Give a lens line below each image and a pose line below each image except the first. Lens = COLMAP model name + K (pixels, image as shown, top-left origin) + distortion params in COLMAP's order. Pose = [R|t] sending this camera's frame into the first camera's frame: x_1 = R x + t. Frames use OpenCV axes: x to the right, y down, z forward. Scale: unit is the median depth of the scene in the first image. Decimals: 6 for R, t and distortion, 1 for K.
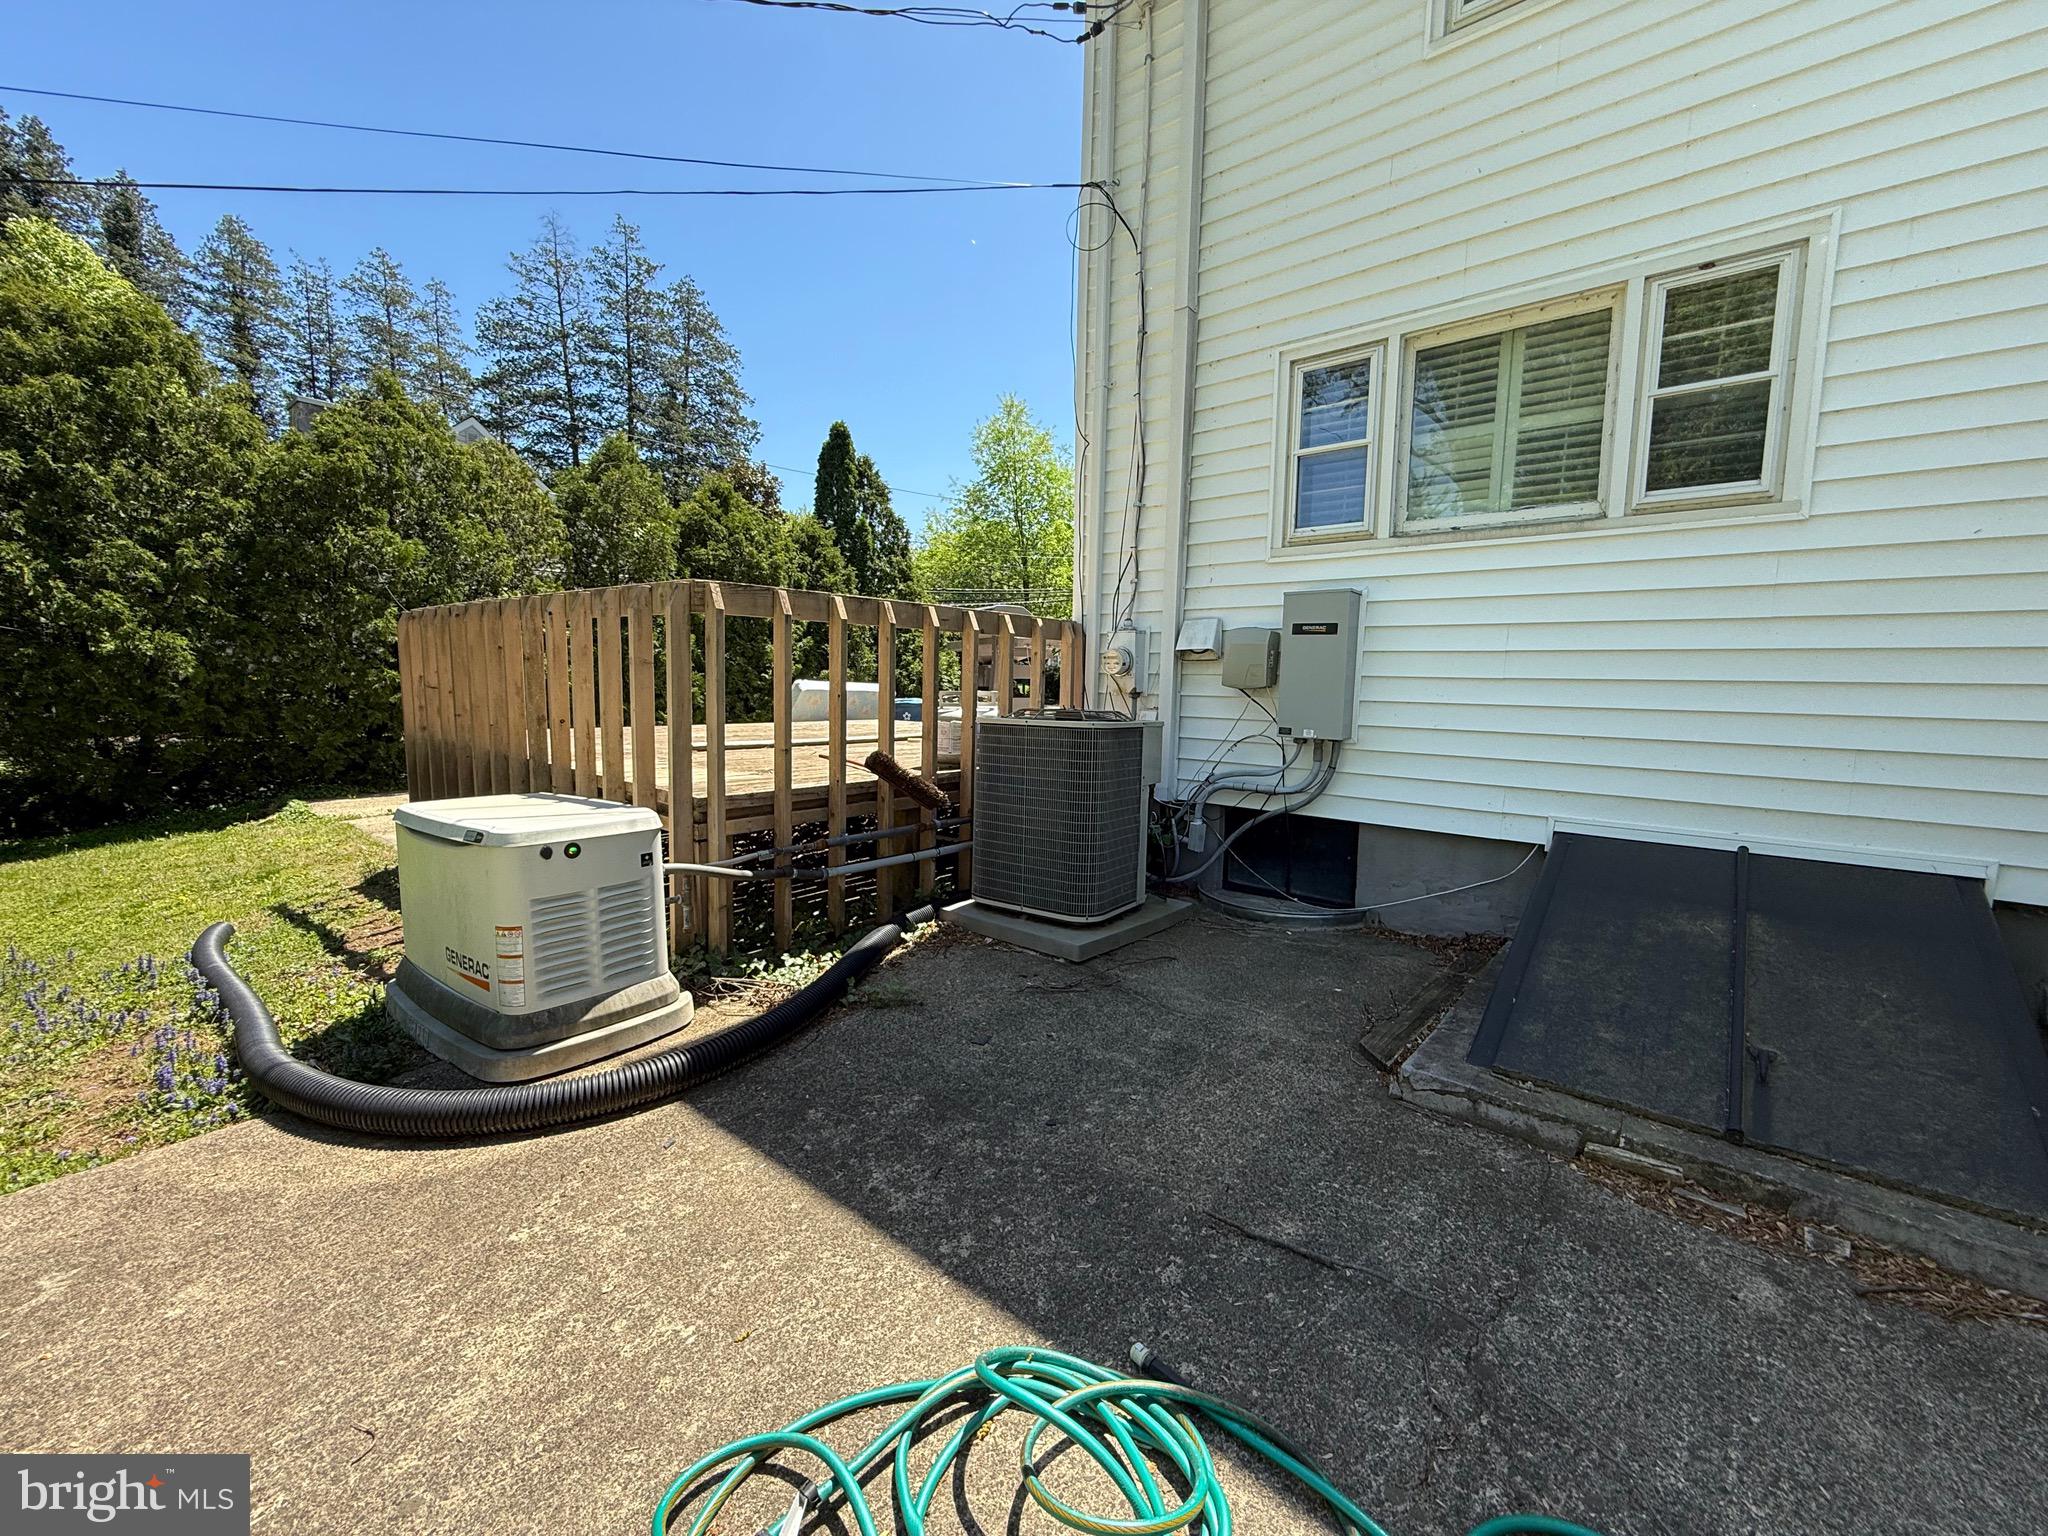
lens RADIAL K [[814.2, 0, 1033.0], [0, 814.2, 767.2], [0, 0, 1]] dist [-0.000742, -0.000022]
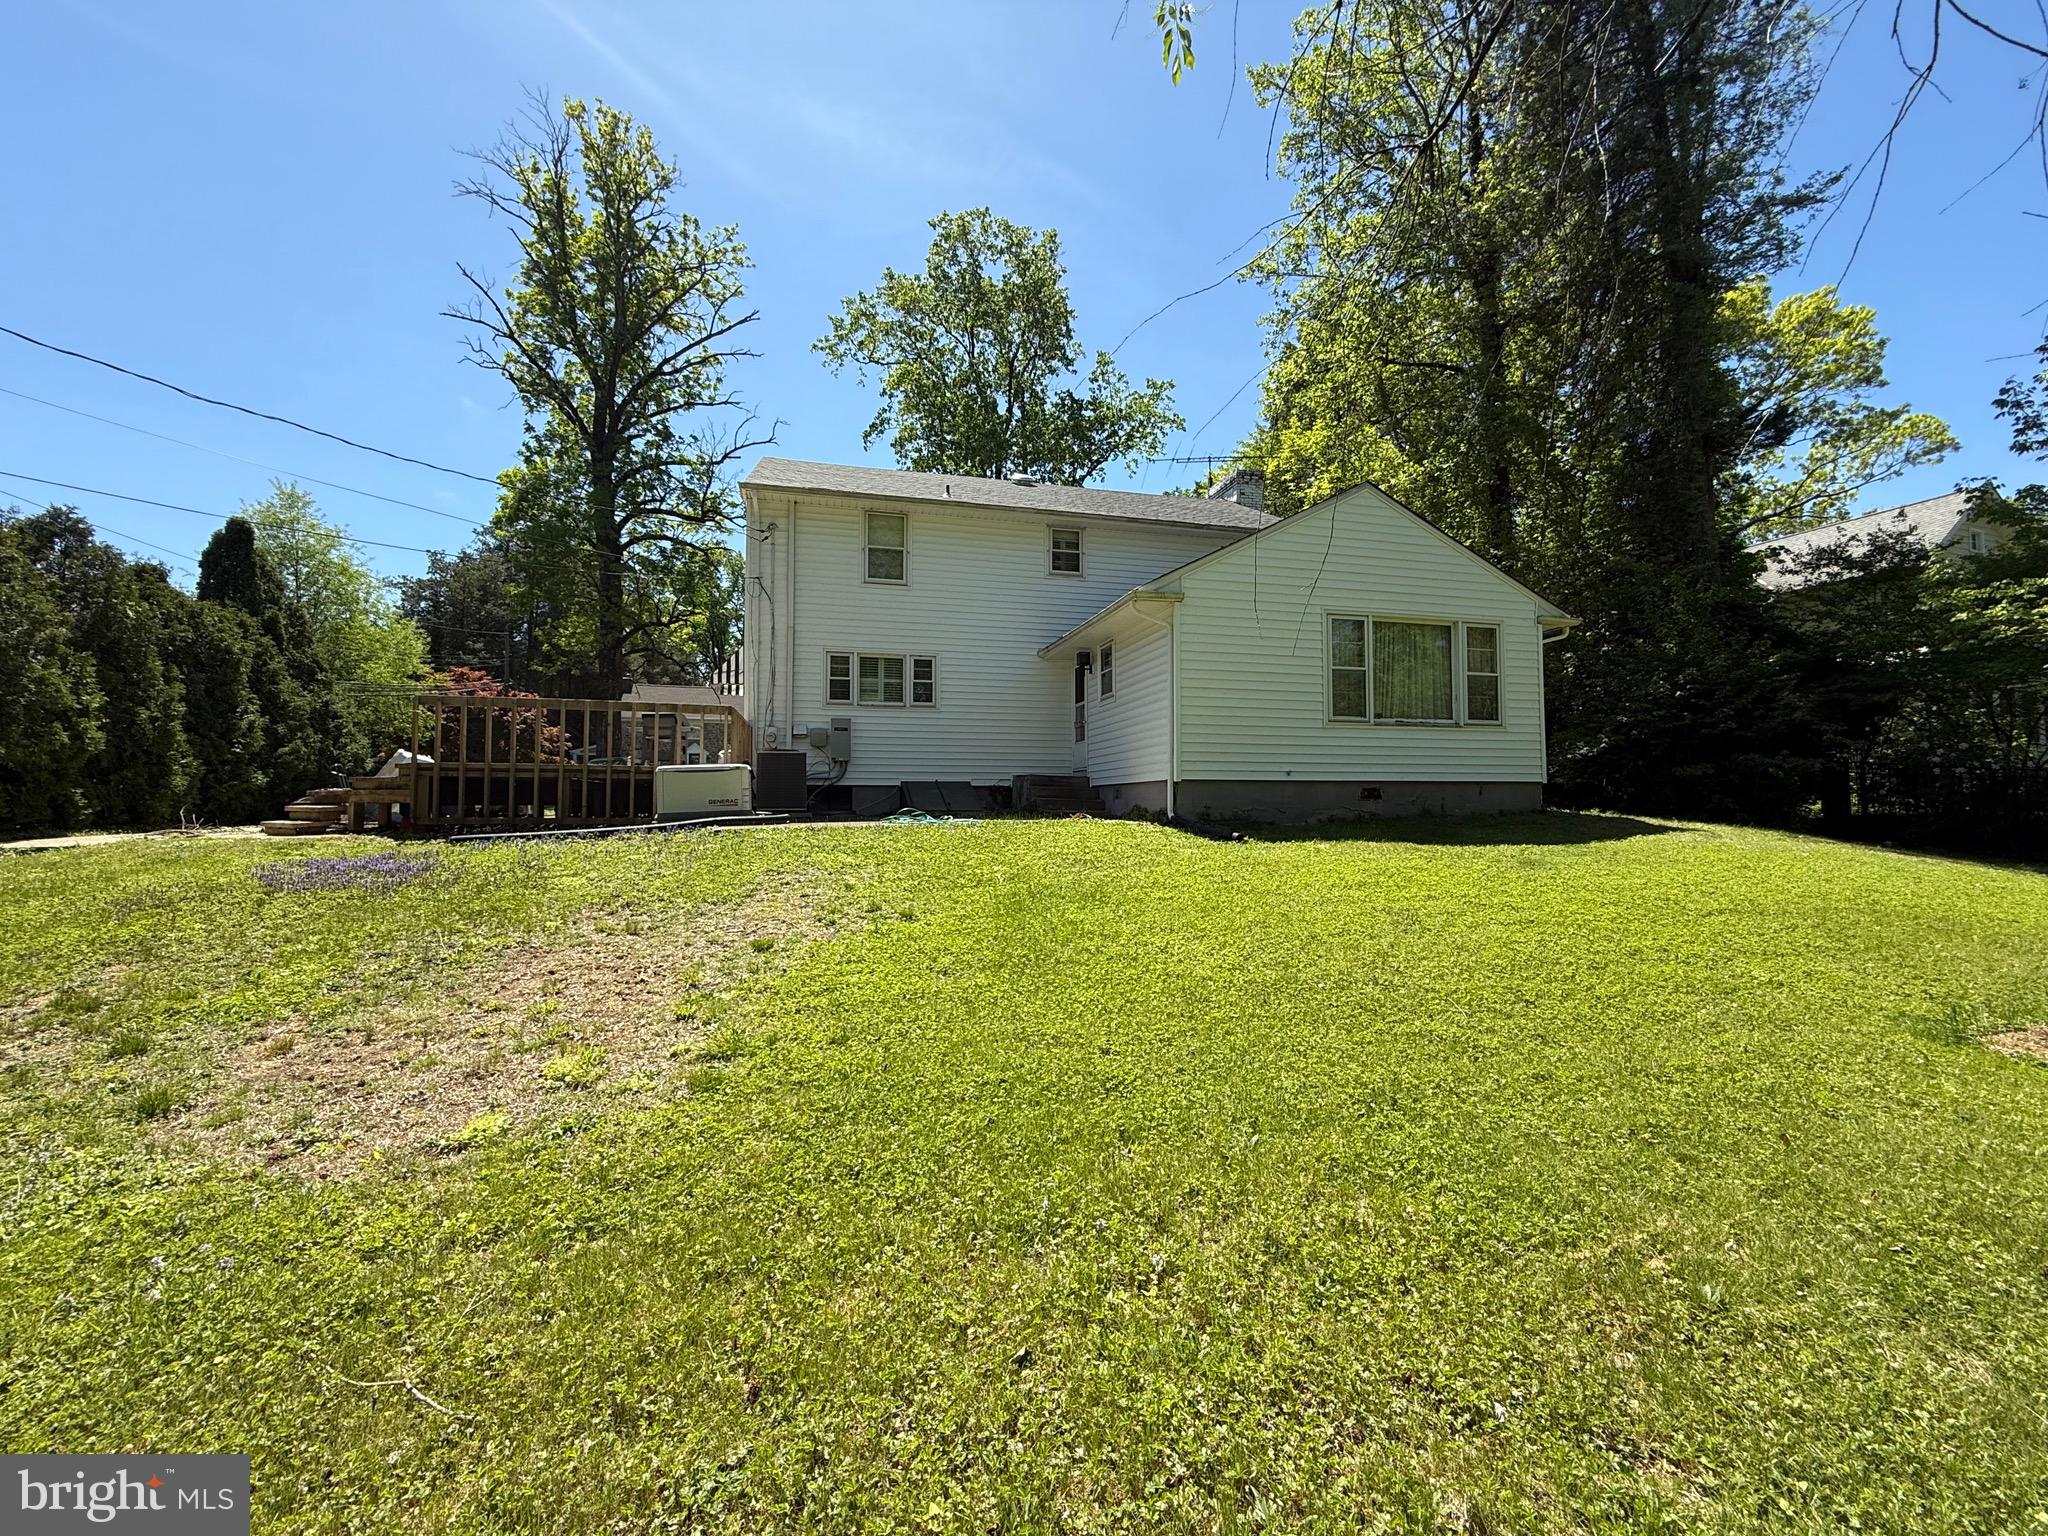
lens RADIAL K [[814.2, 0, 1027.9], [0, 814.2, 767.4], [0, 0, 1]] dist [-0.000742, -0.000022]
pose [[0.596928, 0.019590, 0.802056, -1.926606], [0.093539, 0.991185, -0.093826, 0.385126], [-0.796823, 0.131031, 0.589833, -1.639750]]
